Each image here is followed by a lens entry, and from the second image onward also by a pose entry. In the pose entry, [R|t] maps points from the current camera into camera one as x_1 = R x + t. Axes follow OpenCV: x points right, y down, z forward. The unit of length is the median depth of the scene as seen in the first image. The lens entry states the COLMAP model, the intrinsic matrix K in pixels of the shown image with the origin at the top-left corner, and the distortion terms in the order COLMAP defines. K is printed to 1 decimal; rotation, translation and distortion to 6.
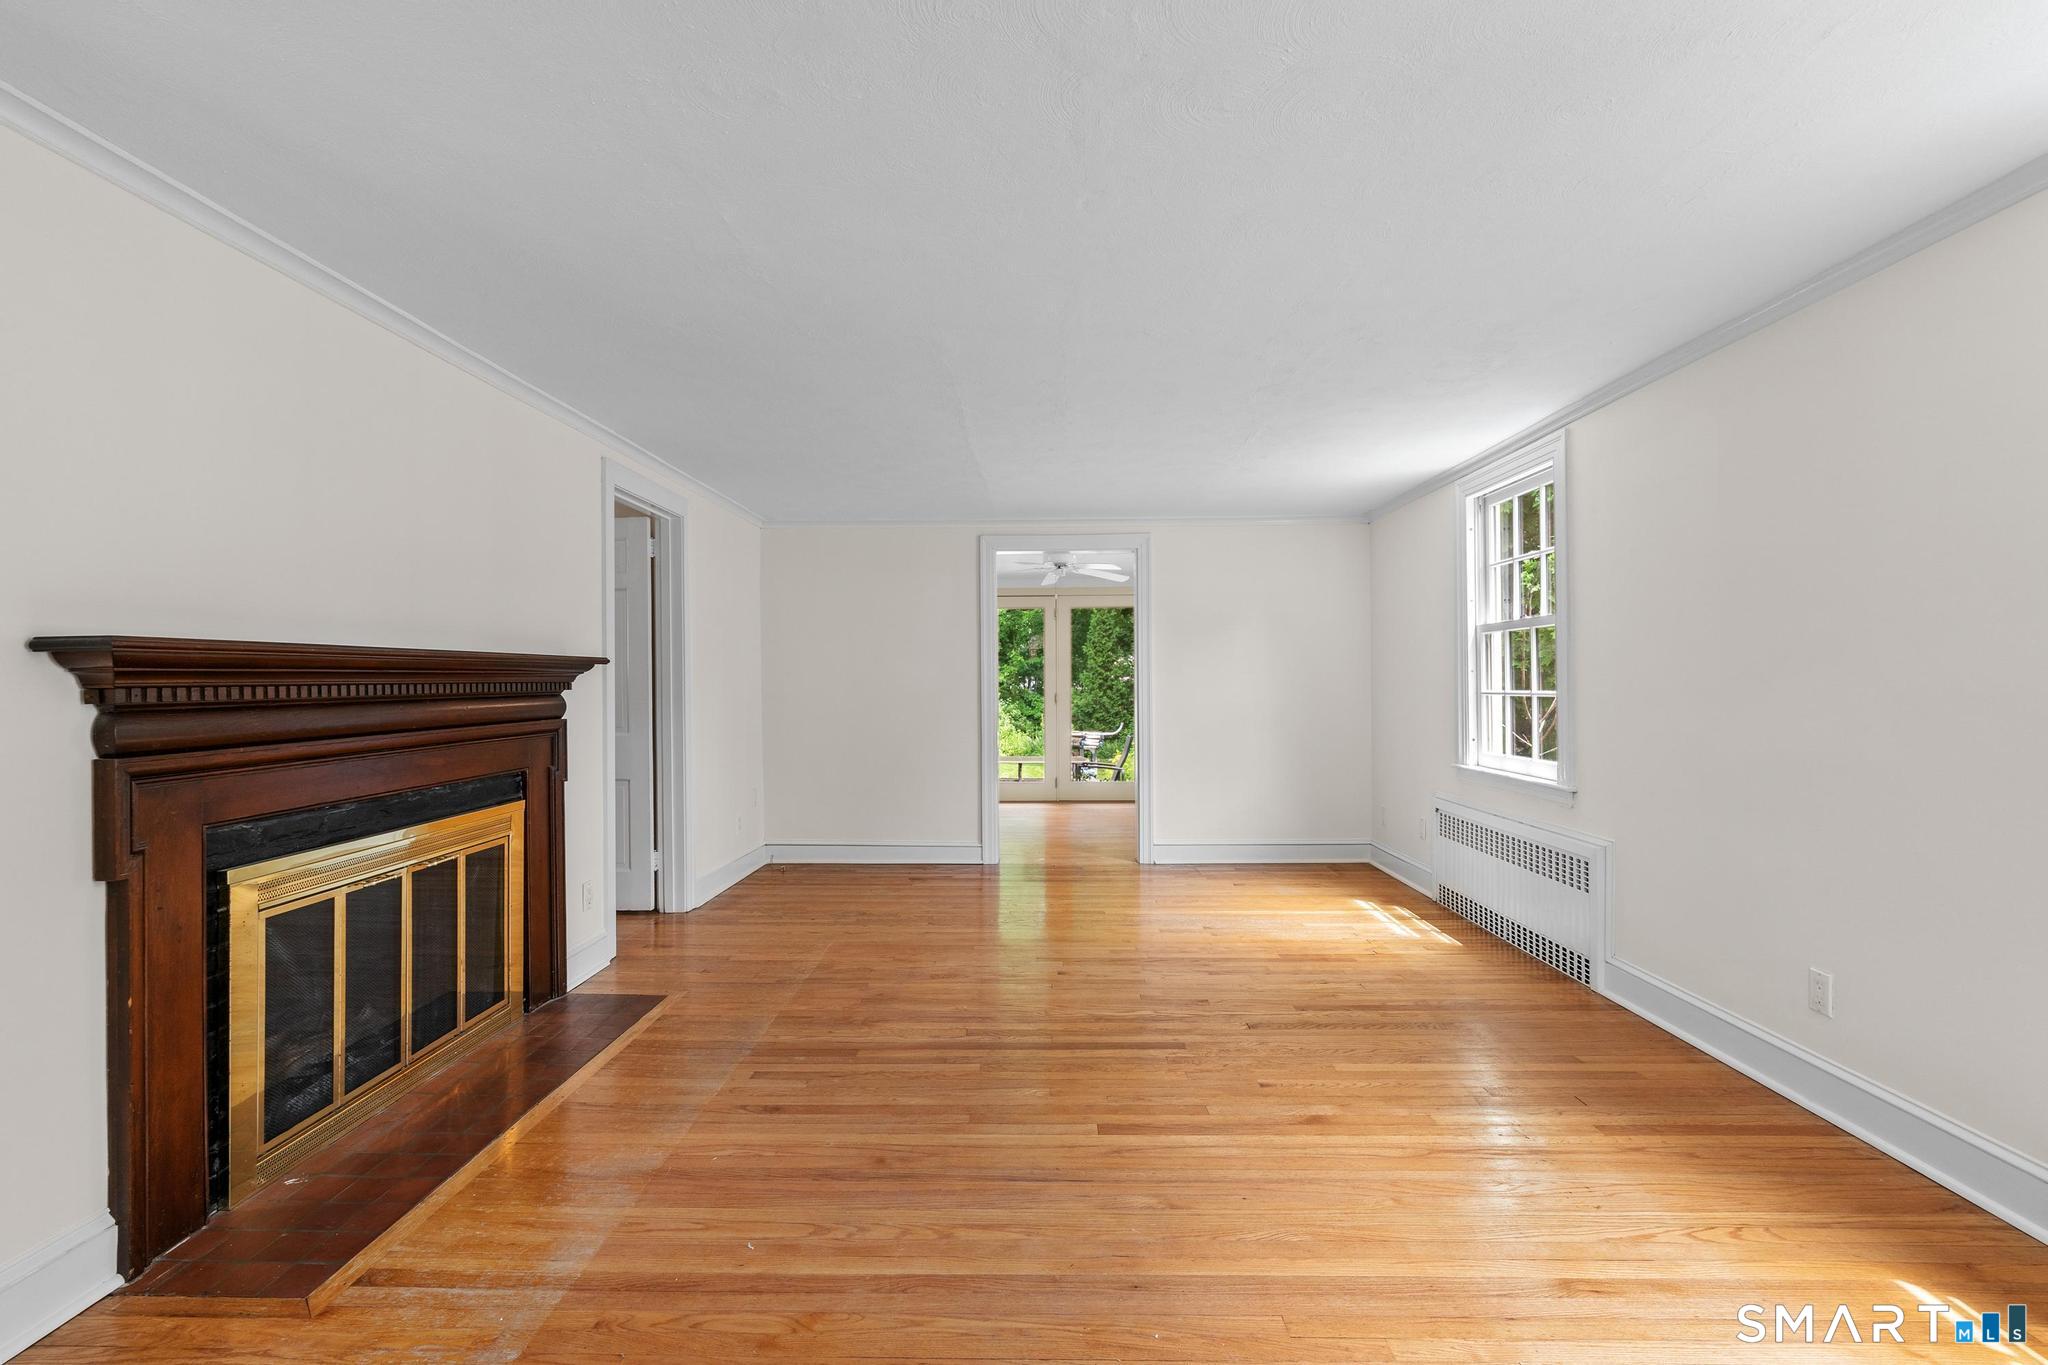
lens RADIAL K [[940.3, 0, 1024.6], [0, 940.3, 675.3], [0, 0, 1]] dist [-0.002311, 0.000372]
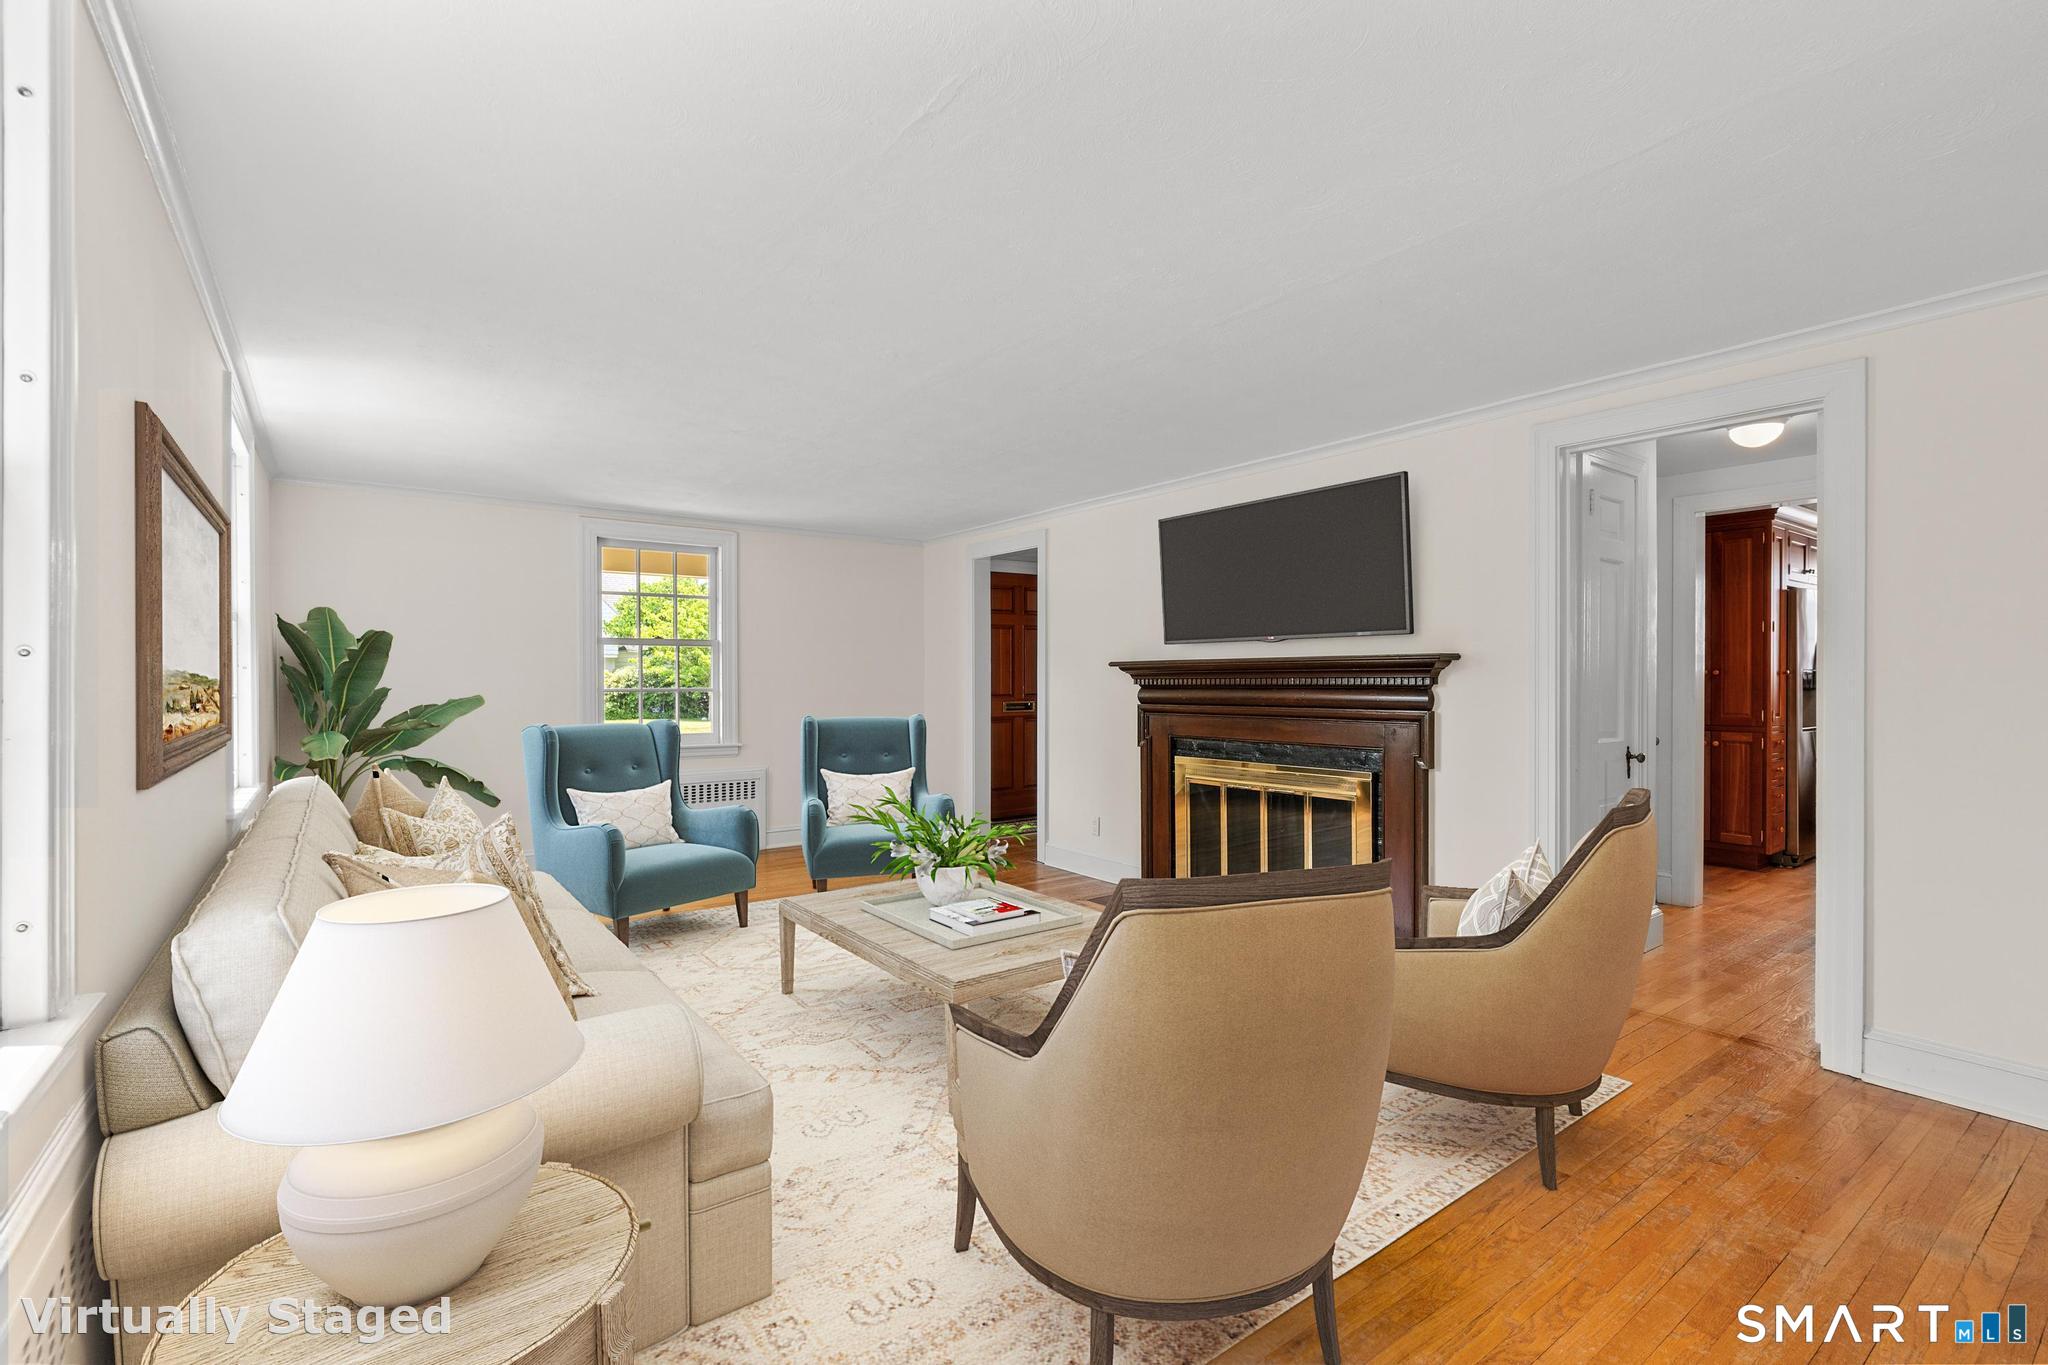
lens RADIAL K [[940.3, 0, 1022.0], [0, 940.3, 677.0], [0, 0, 1]] dist [-0.002311, 0.000372]
pose [[-0.788516, 0.009986, -0.614934, 0.541460], [0.010617, 0.999940, 0.002625, -0.001356], [0.614923, -0.004459, -0.788574, 1.525005]]
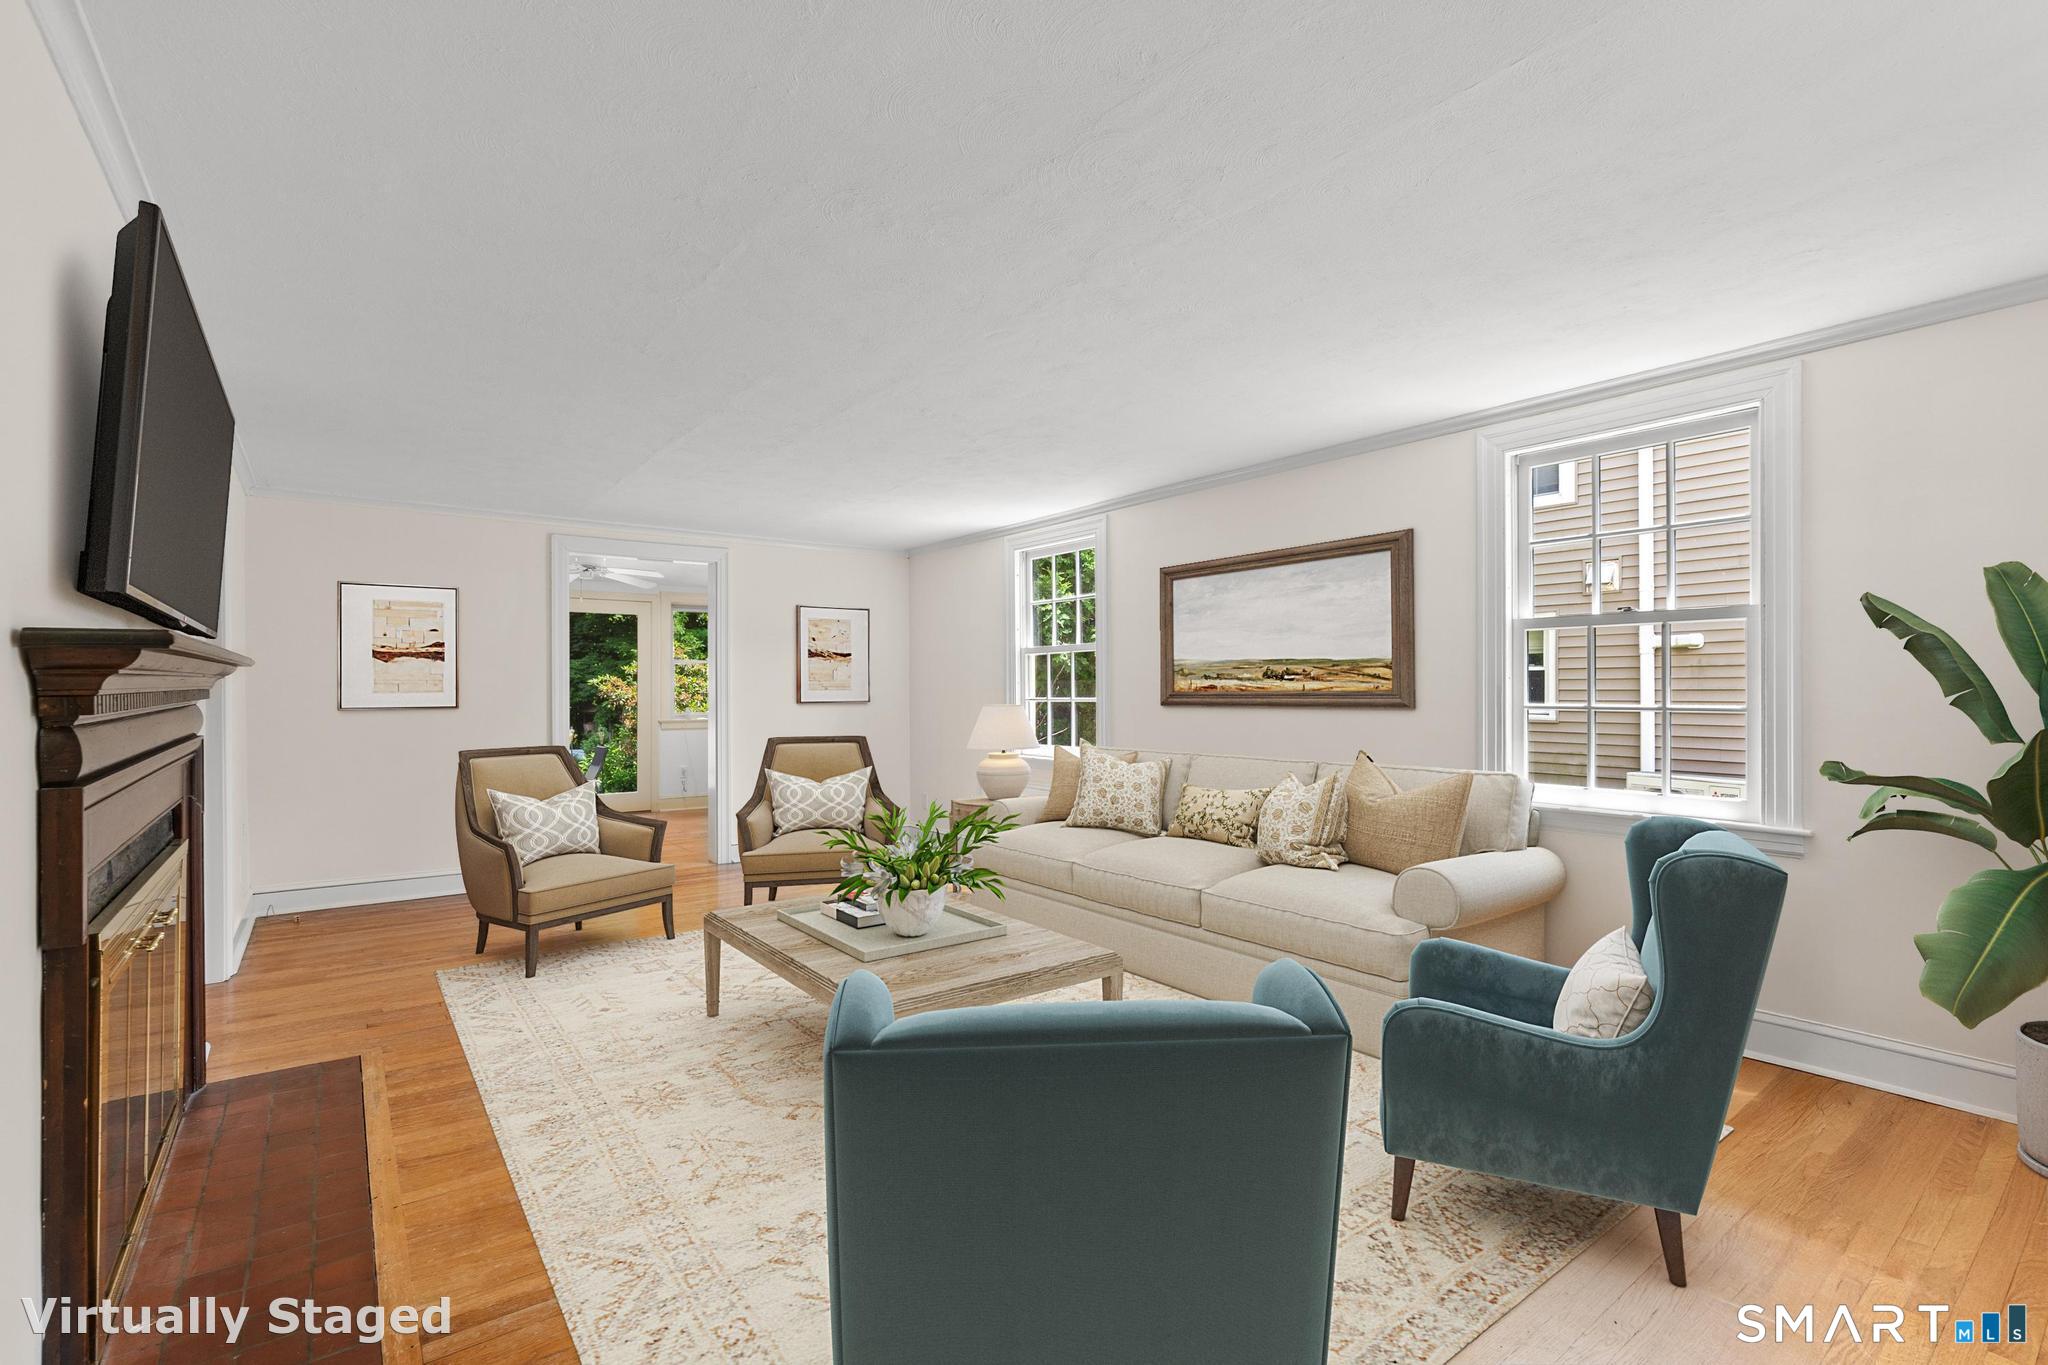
lens RADIAL K [[940.3, 0, 1018.7], [0, 940.3, 687.6], [0, 0, 1]] dist [-0.002311, 0.000372]
pose [[0.785320, 0.004917, 0.619071, -0.419030], [-0.007434, 0.999971, 0.001487, 0.000123], [-0.619046, -0.005770, 0.785334, -0.040141]]
